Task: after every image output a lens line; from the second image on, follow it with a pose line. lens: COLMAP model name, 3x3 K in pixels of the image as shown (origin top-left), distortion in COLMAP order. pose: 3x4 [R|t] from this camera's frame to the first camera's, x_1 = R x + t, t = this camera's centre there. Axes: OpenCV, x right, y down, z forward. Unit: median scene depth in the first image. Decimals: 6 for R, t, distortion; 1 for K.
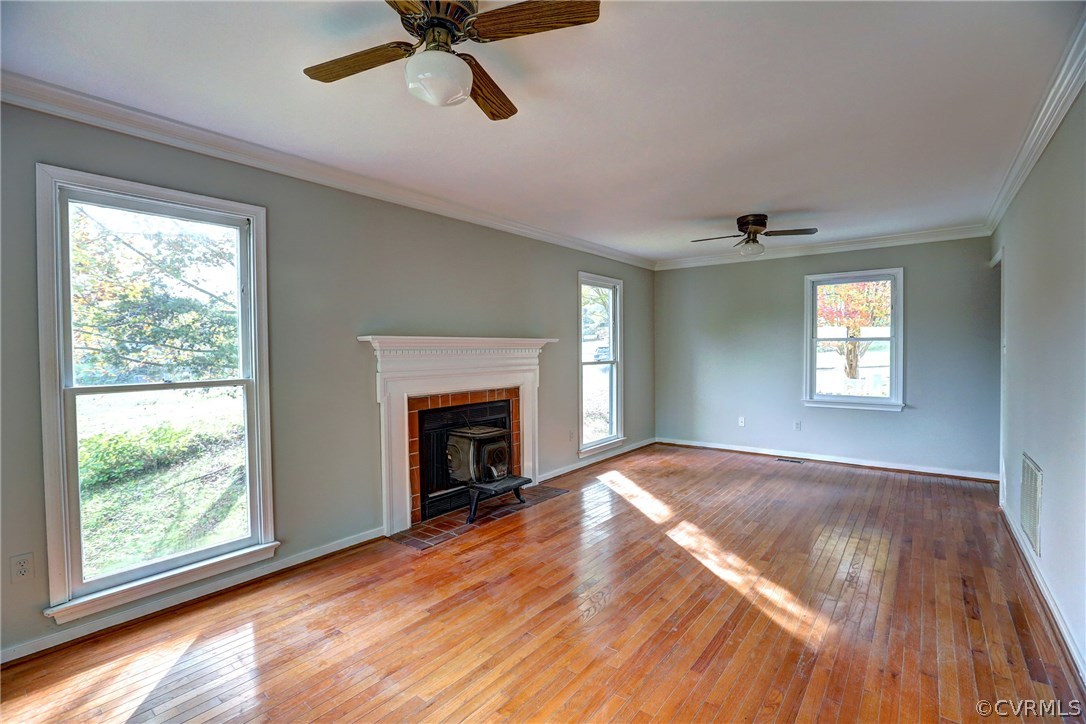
lens RADIAL K [[492.8, 0, 545.3], [0, 492.8, 359.1], [0, 0, 1]] dist [-0.050799, 0.017286]
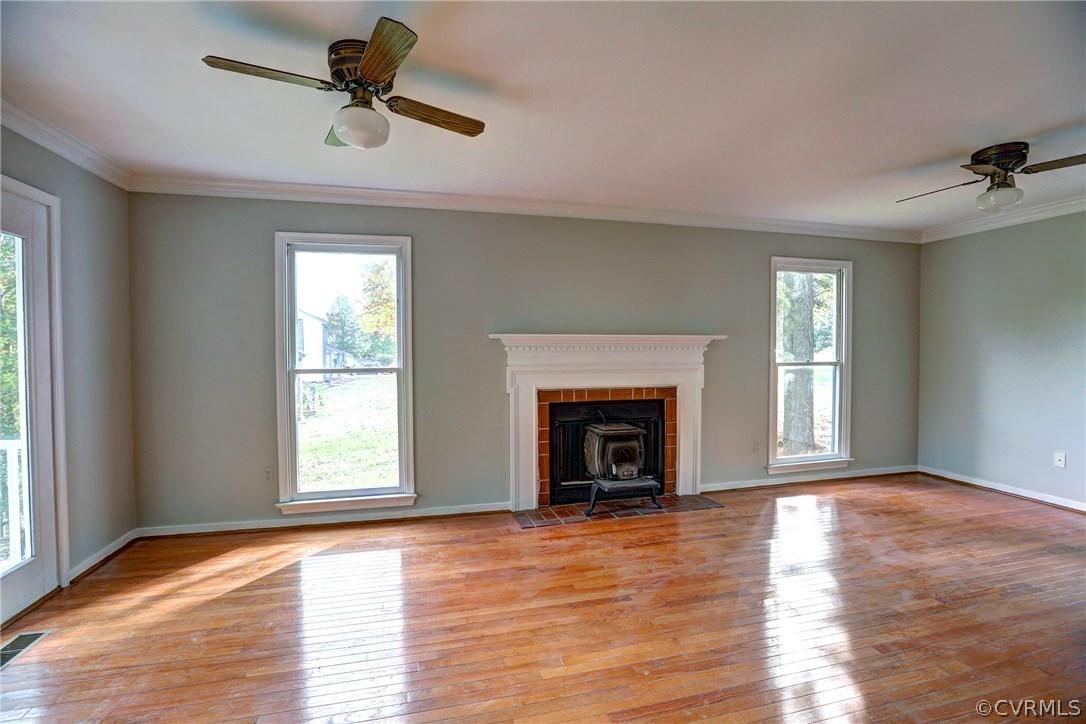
lens RADIAL K [[492.8, 0, 545.3], [0, 492.8, 359.3], [0, 0, 1]] dist [-0.050799, 0.017286]
pose [[0.795727, 0.020568, -0.605306, 0.391802], [-0.017089, 0.999788, 0.011508, -0.003459], [0.605414, 0.001186, 0.795910, 0.128773]]
